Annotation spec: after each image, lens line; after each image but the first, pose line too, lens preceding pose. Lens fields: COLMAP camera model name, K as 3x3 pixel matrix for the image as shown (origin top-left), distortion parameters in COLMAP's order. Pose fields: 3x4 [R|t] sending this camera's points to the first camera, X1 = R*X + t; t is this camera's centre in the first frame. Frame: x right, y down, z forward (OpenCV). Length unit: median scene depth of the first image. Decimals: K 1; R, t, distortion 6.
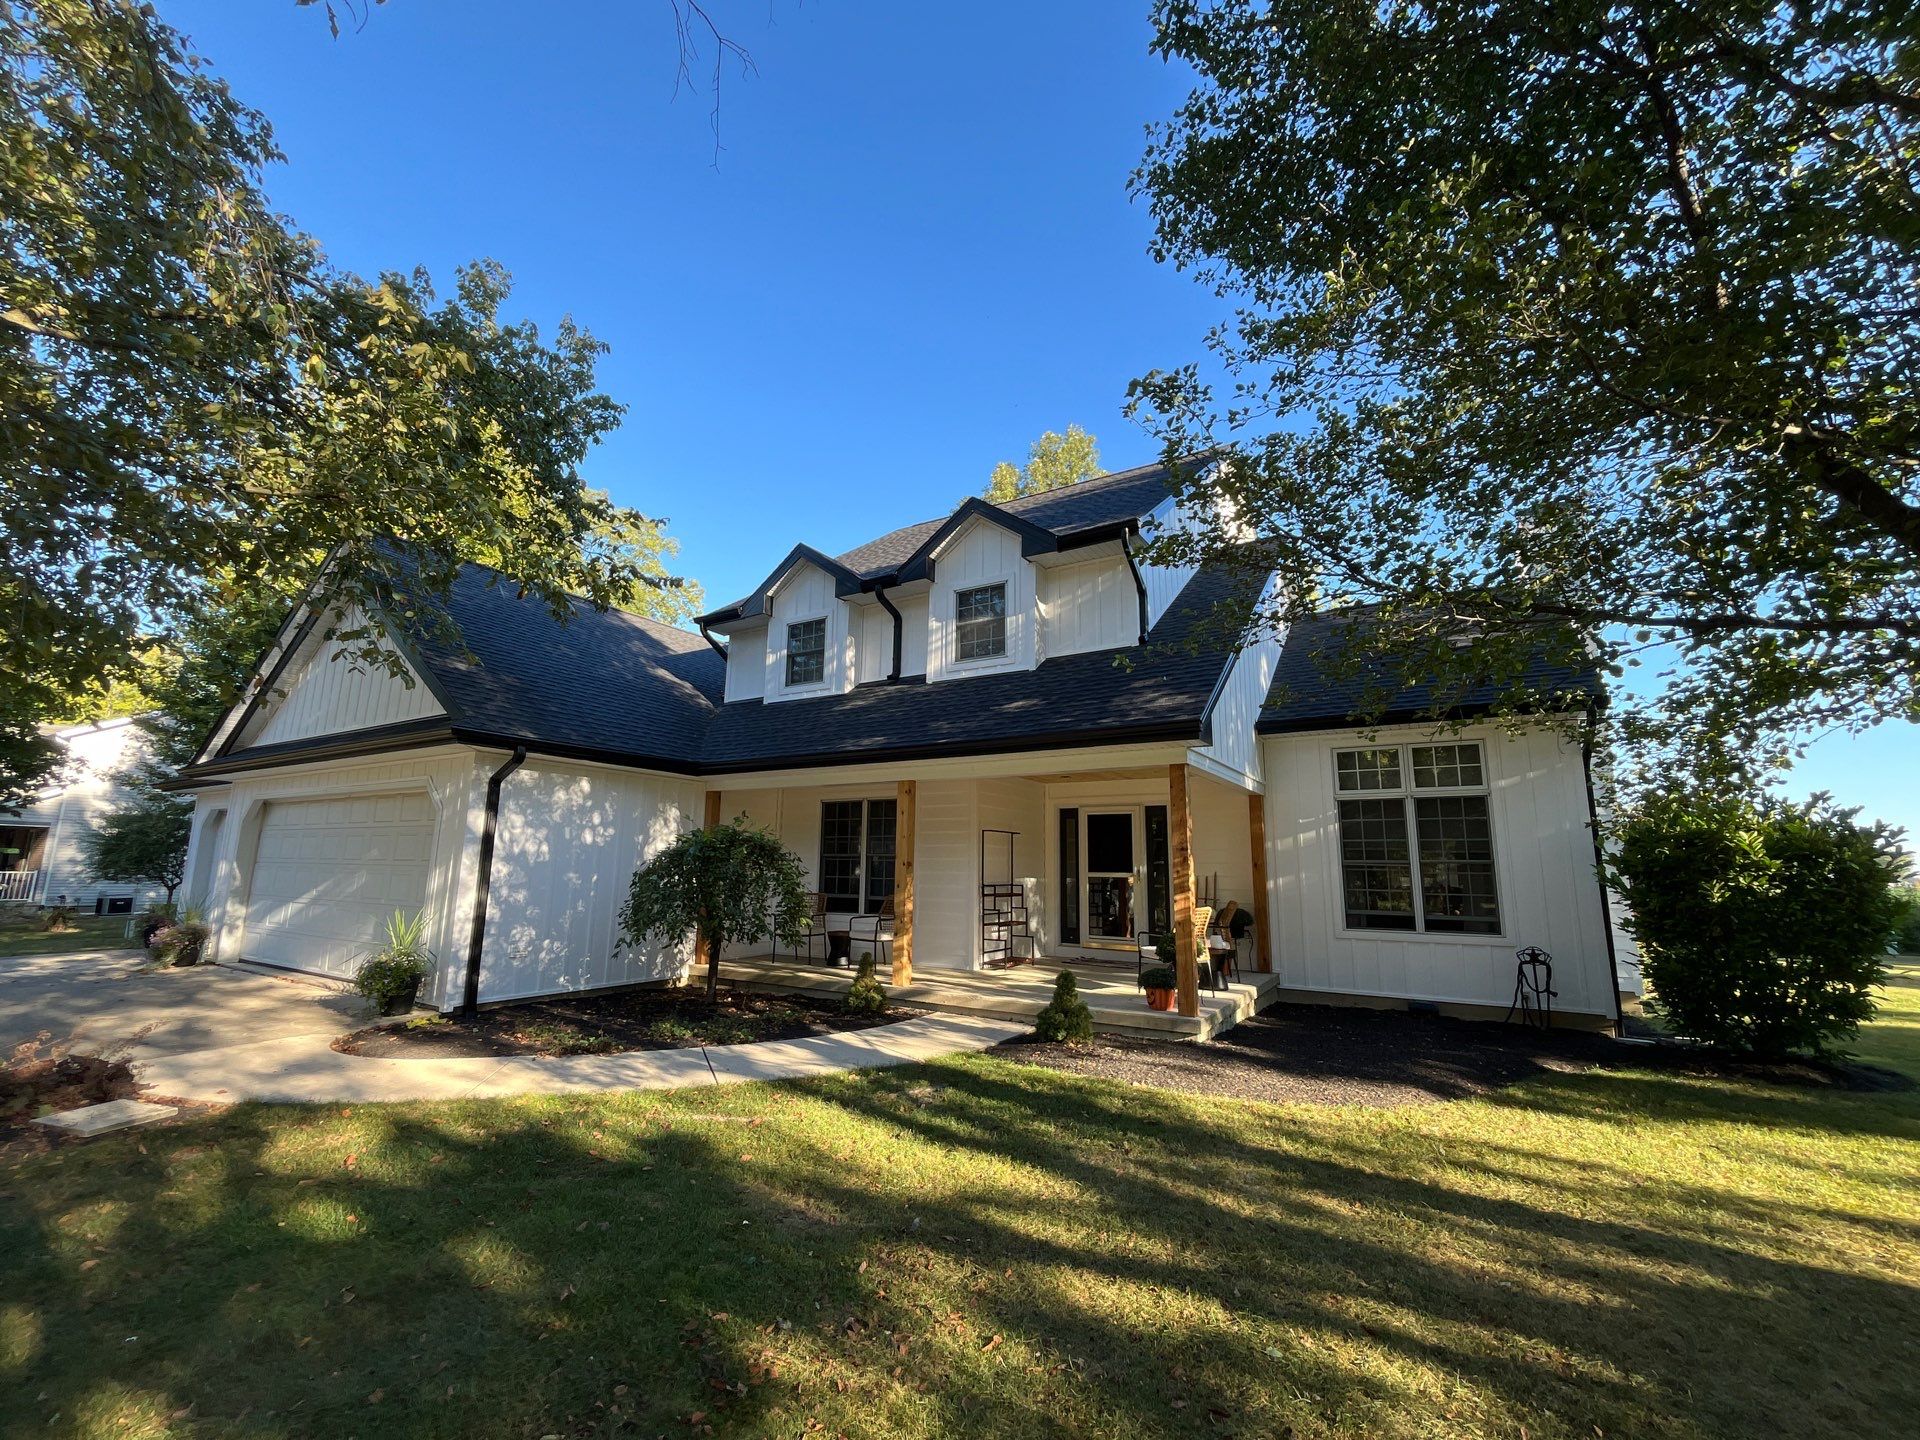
lens RADIAL K [[779.1, 0, 960.0], [0, 779.1, 720.0], [0, 0, 1]] dist [-0.000789, -0.000252]
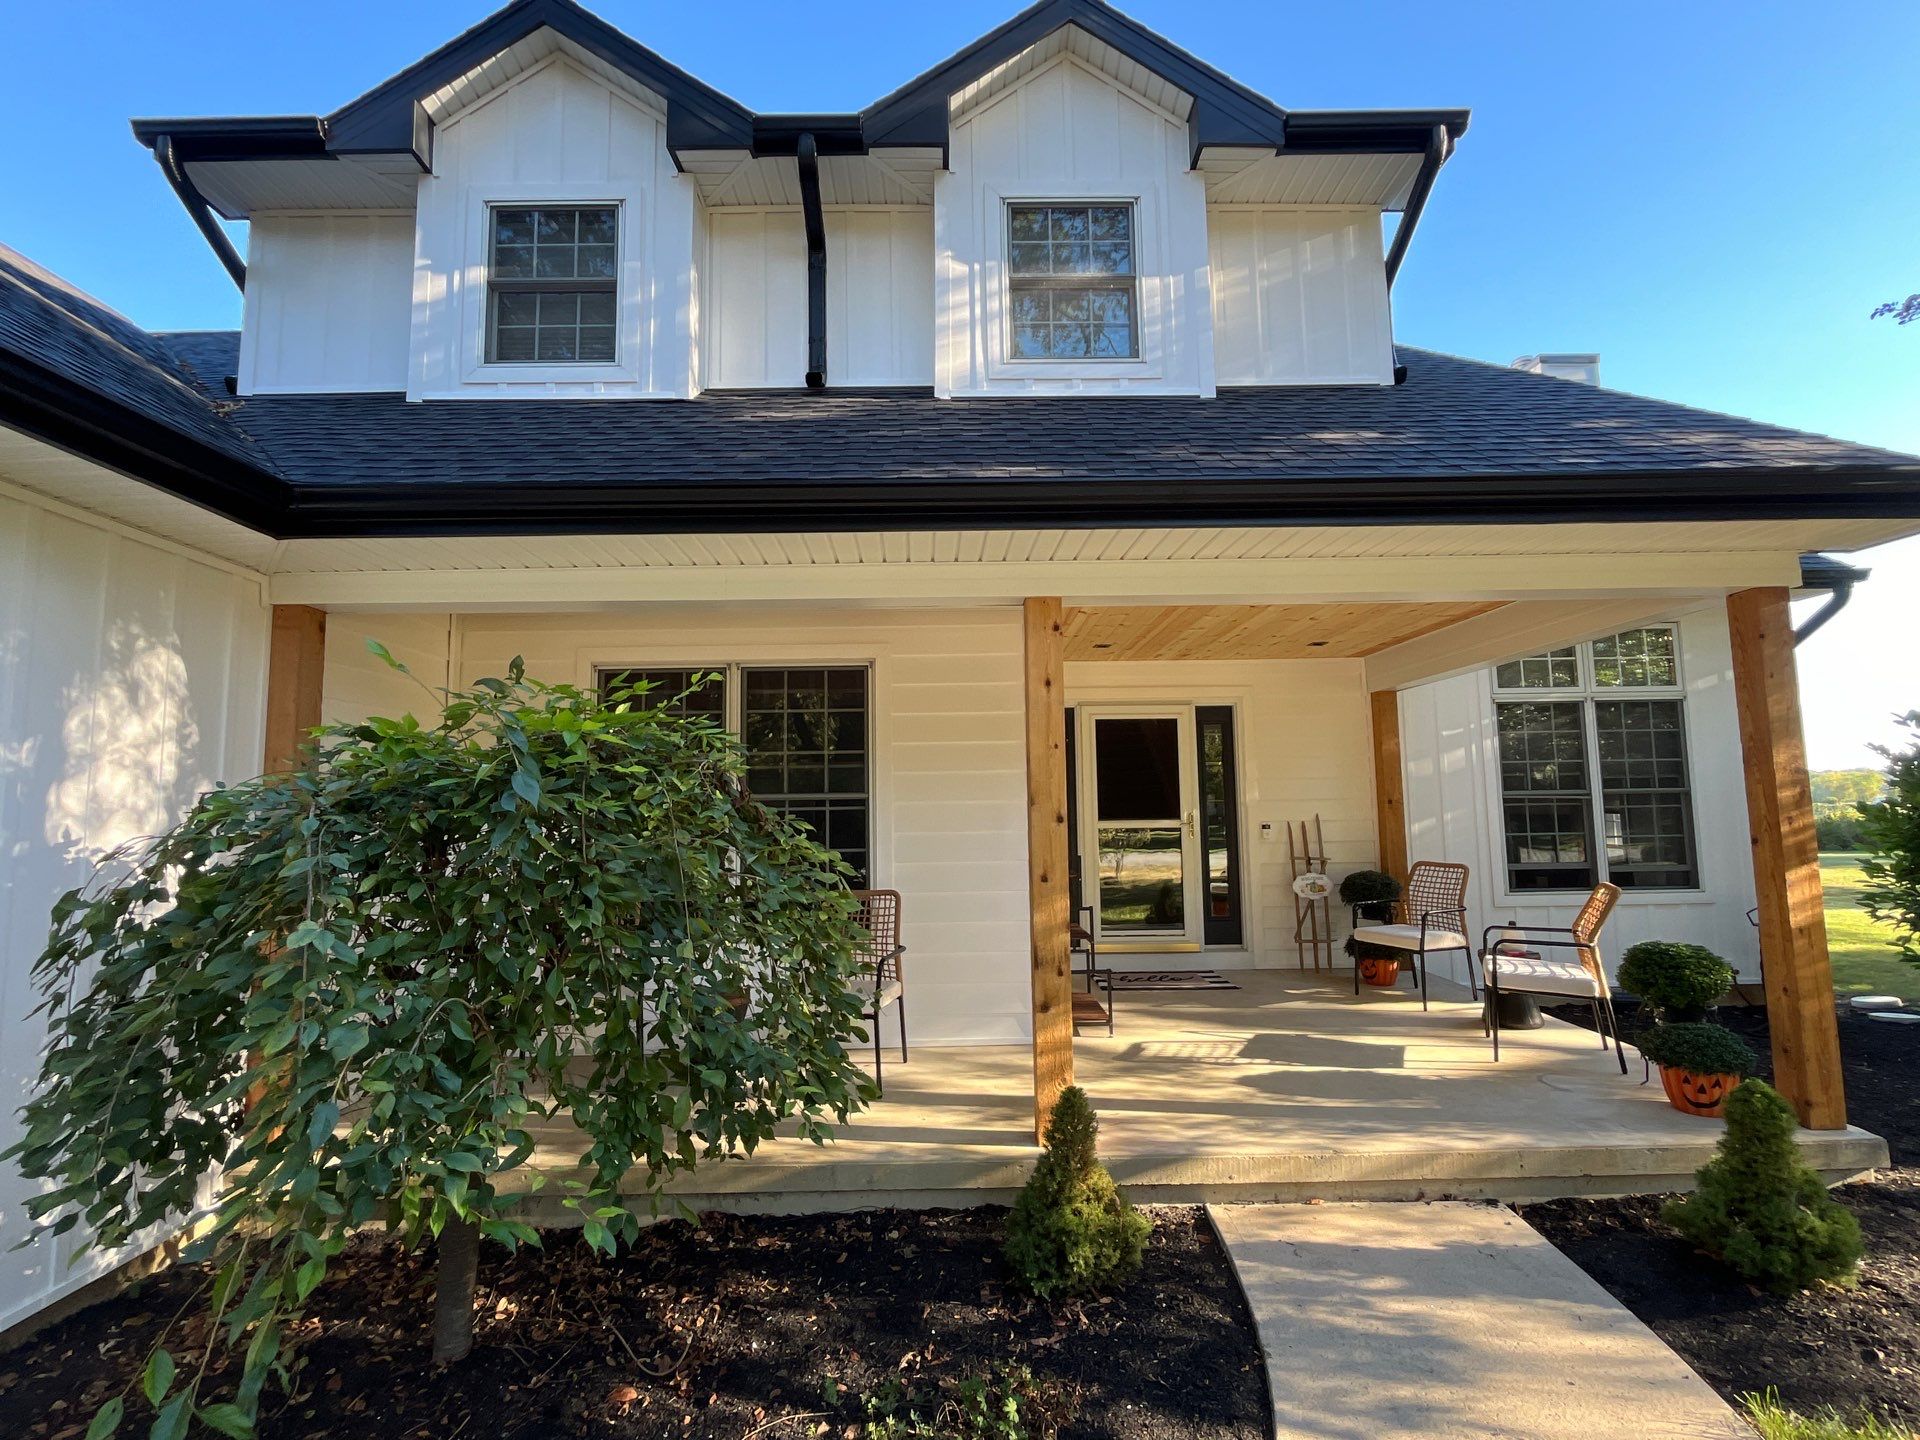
lens RADIAL K [[892.2, 0, 960.0], [0, 892.2, 720.0], [0, 0, 1]] dist [0.002860, 0.000054]
pose [[0.850708, 0.025353, 0.525027, -0.285281], [-0.070487, 0.995317, 0.066148, 0.095088], [-0.520891, -0.093280, 0.848511, 0.562320]]
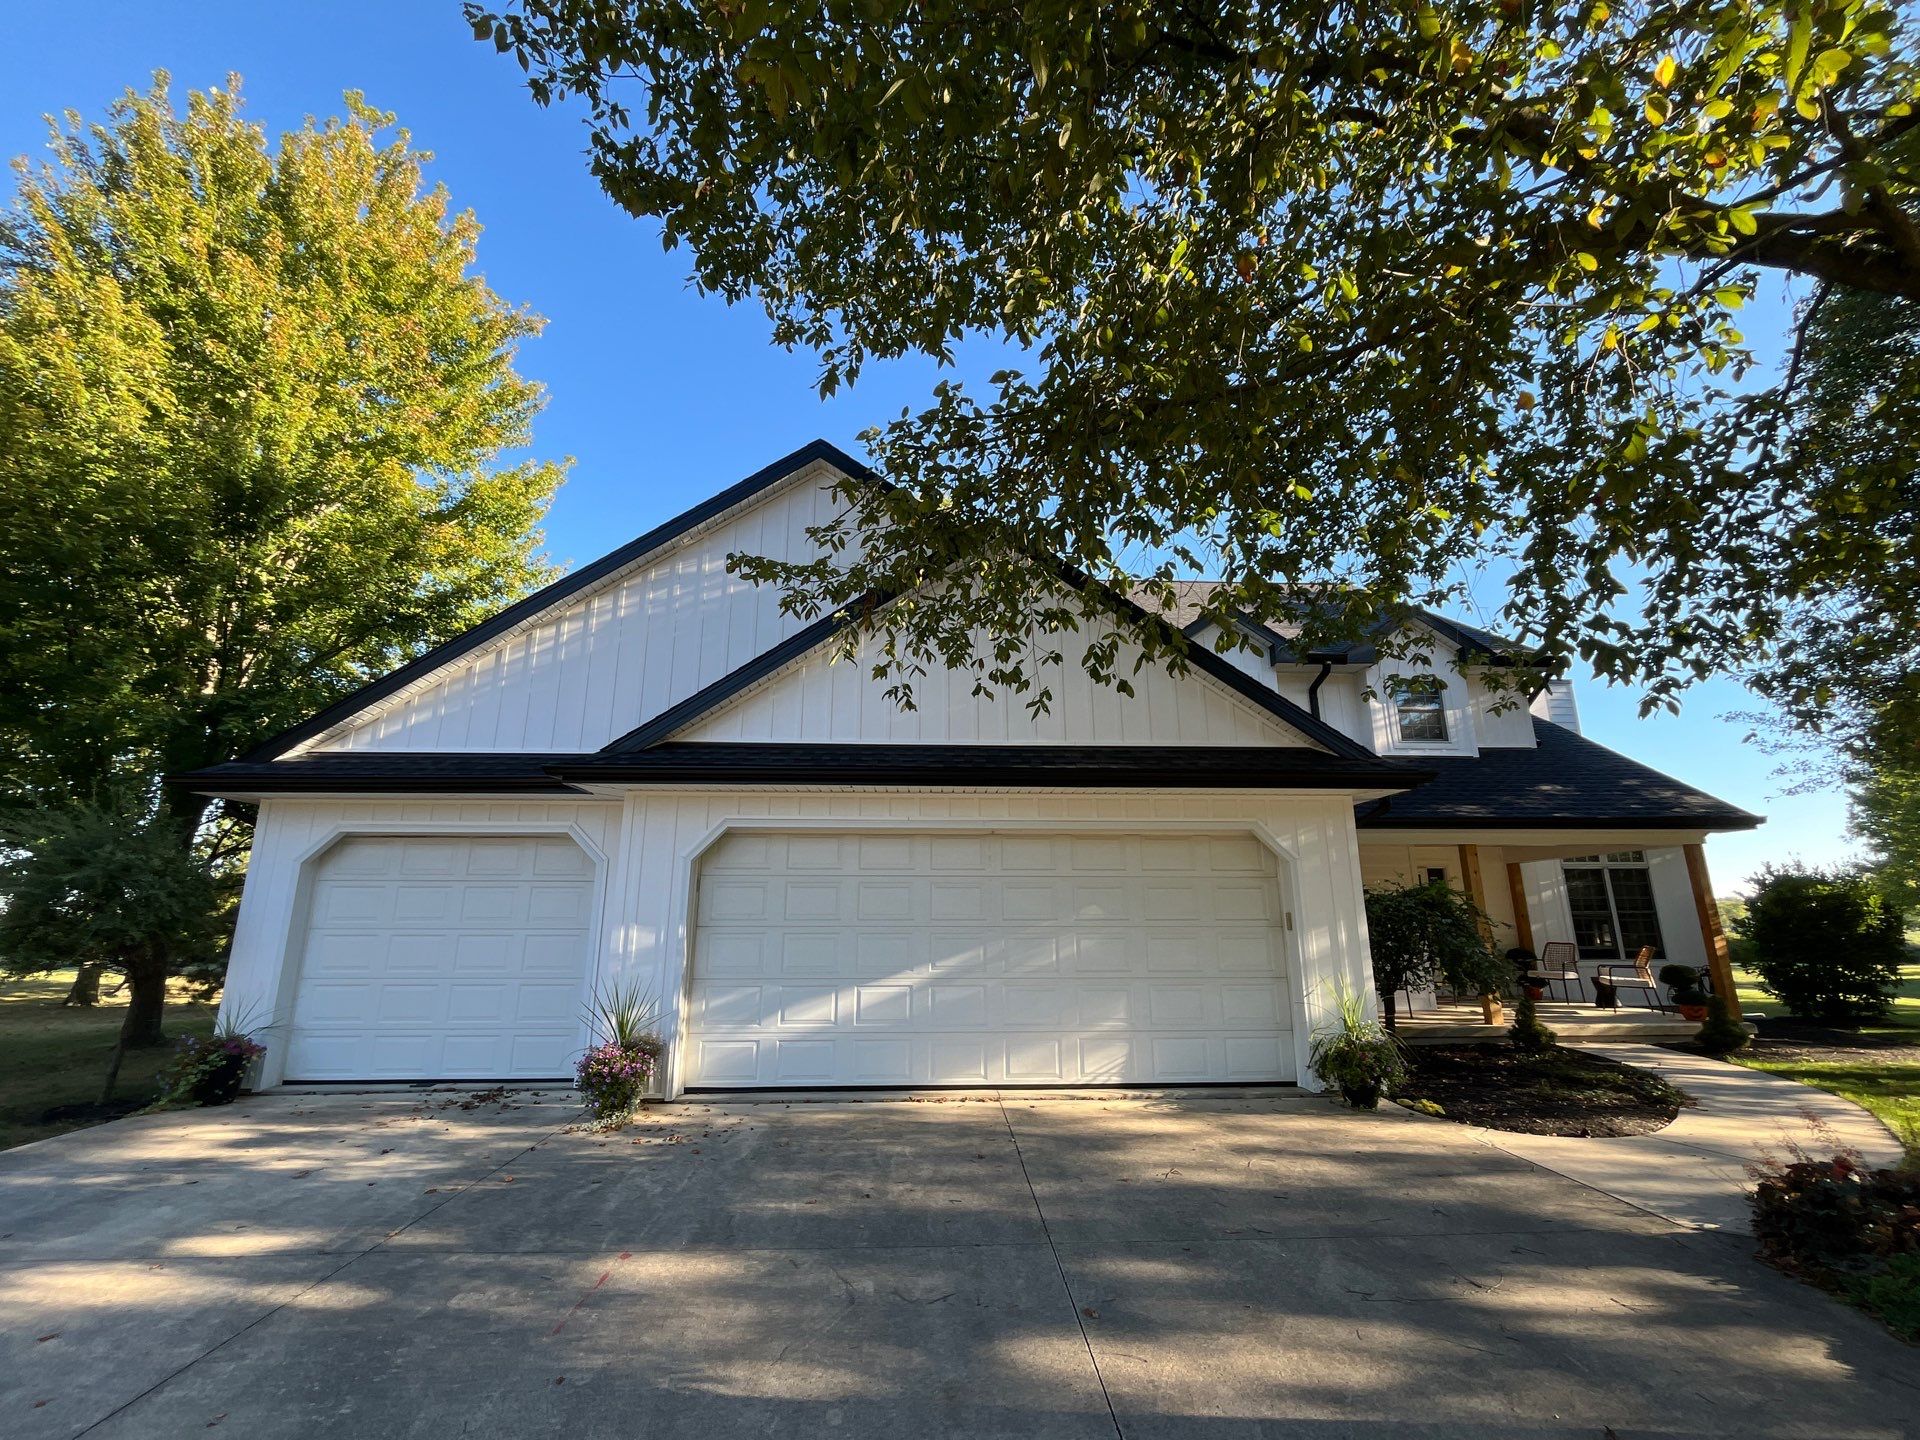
lens RADIAL K [[779.1, 0, 960.0], [0, 779.1, 720.0], [0, 0, 1]] dist [-0.000789, -0.000252]
pose [[0.838923, 0.127532, 0.529098, -1.173335], [-0.094543, 0.991527, -0.089088, 0.061448], [-0.535976, 0.024716, 0.843871, 0.361543]]
